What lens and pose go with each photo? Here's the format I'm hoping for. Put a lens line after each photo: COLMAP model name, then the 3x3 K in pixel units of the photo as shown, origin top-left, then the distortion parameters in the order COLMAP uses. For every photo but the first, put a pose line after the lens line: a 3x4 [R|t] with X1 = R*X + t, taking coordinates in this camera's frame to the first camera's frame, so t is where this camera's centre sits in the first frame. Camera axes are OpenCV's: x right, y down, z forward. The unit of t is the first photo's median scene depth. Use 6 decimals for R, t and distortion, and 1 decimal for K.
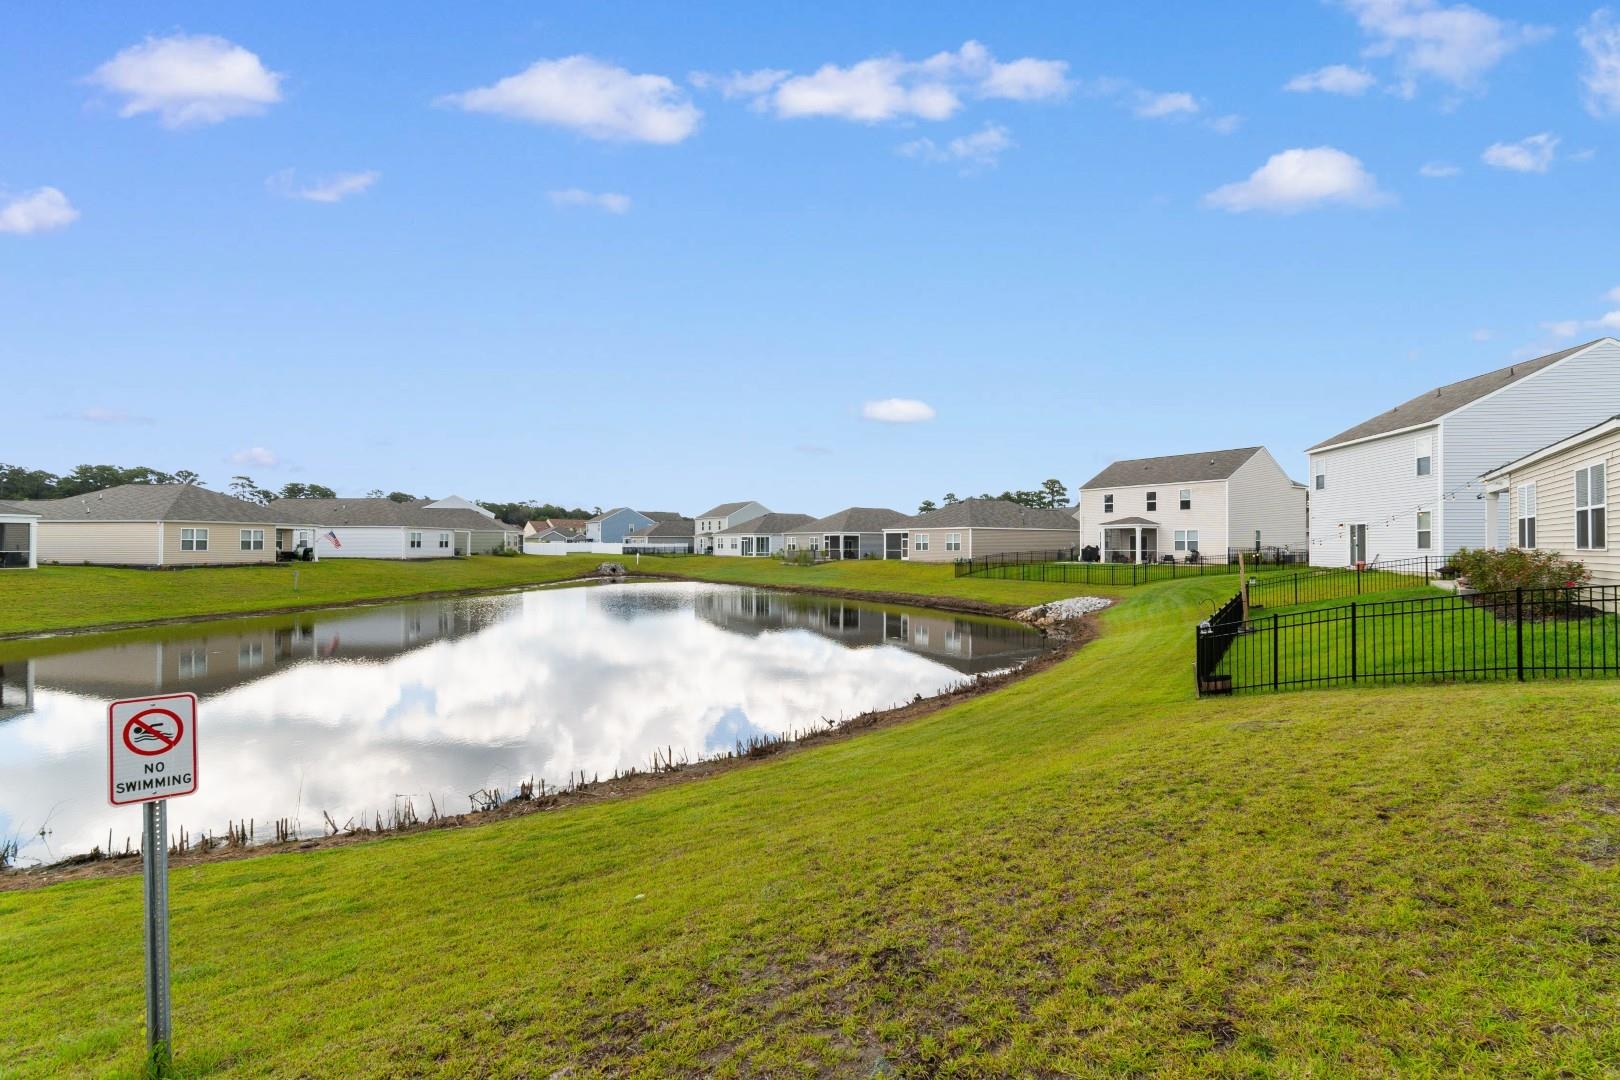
lens RADIAL K [[727.7, 0, 802.1], [0, 727.7, 542.6], [0, 0, 1]] dist [0.001516, -0.000598]
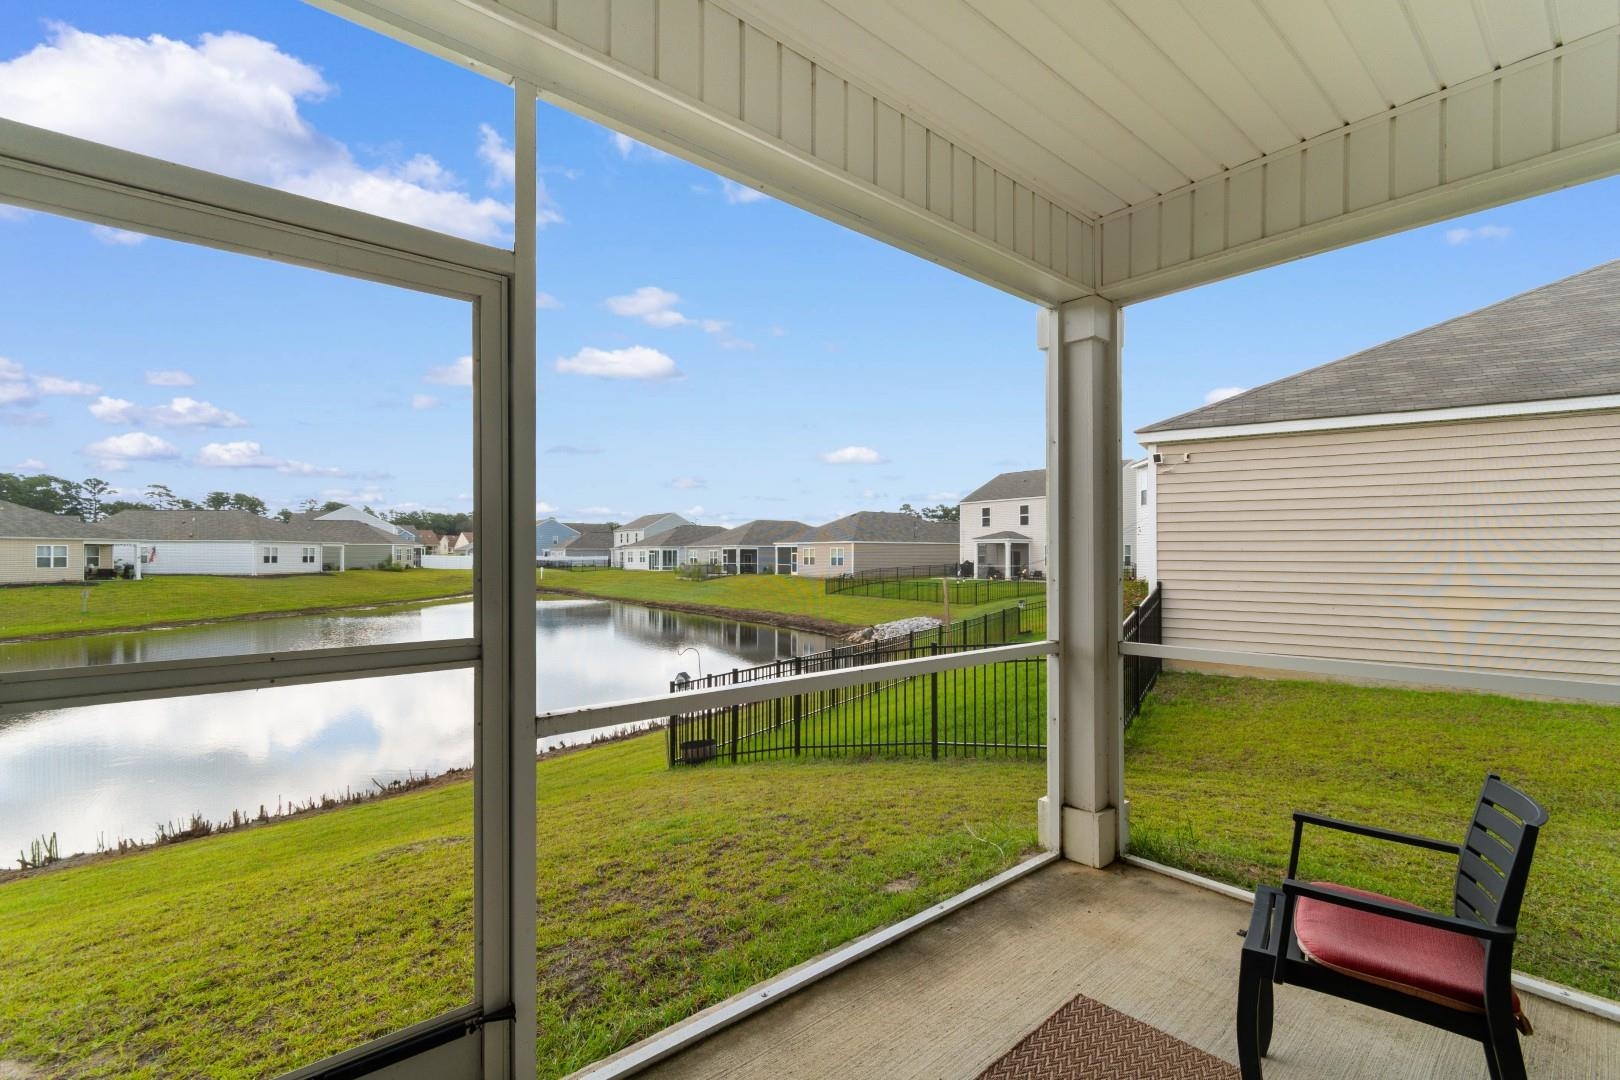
lens RADIAL K [[727.7, 0, 823.5], [0, 727.7, 551.1], [0, 0, 1]] dist [0.001516, -0.000598]
pose [[0.998953, -0.001295, 0.045732, 0.133820], [0.001343, 0.999999, -0.001015, -0.006395], [-0.045730, 0.001076, 0.998953, 0.033805]]
